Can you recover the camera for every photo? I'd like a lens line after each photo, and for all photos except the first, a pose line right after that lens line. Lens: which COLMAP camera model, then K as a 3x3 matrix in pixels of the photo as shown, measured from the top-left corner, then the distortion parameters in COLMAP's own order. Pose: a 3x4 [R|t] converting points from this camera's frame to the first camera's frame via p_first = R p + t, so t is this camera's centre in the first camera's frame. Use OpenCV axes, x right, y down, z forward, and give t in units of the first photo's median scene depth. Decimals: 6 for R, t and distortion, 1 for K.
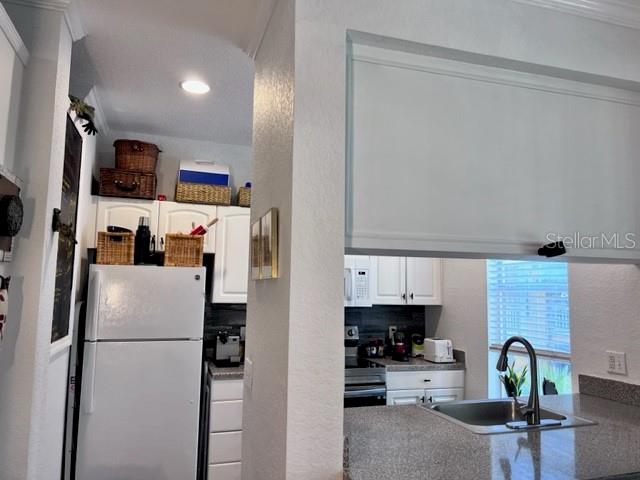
lens RADIAL K [[478.1, 0, 318.8], [0, 478.1, 243.1], [0, 0, 1]] dist [0.104457, -0.169694]
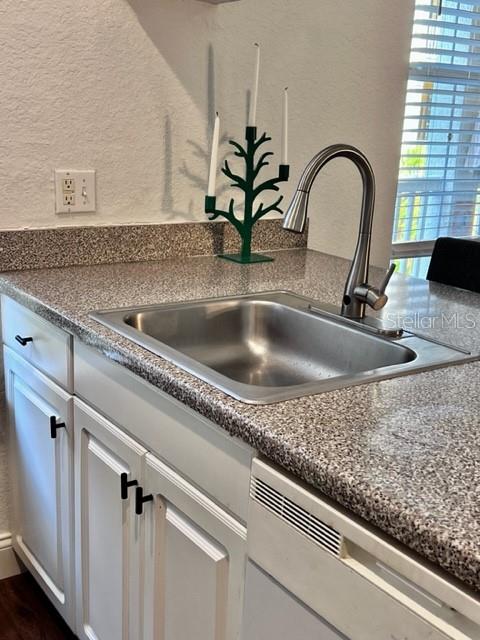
lens RADIAL K [[758.2, 0, 240.0], [0, 758.2, 320.0], [0, 0, 1]] dist [0.009964, 0.000086]
pose [[-0.289614, -0.259818, 0.921205, -0.130407], [-0.140293, 0.963580, 0.227664, 0.116803], [-0.946806, -0.063304, -0.315517, 0.732301]]
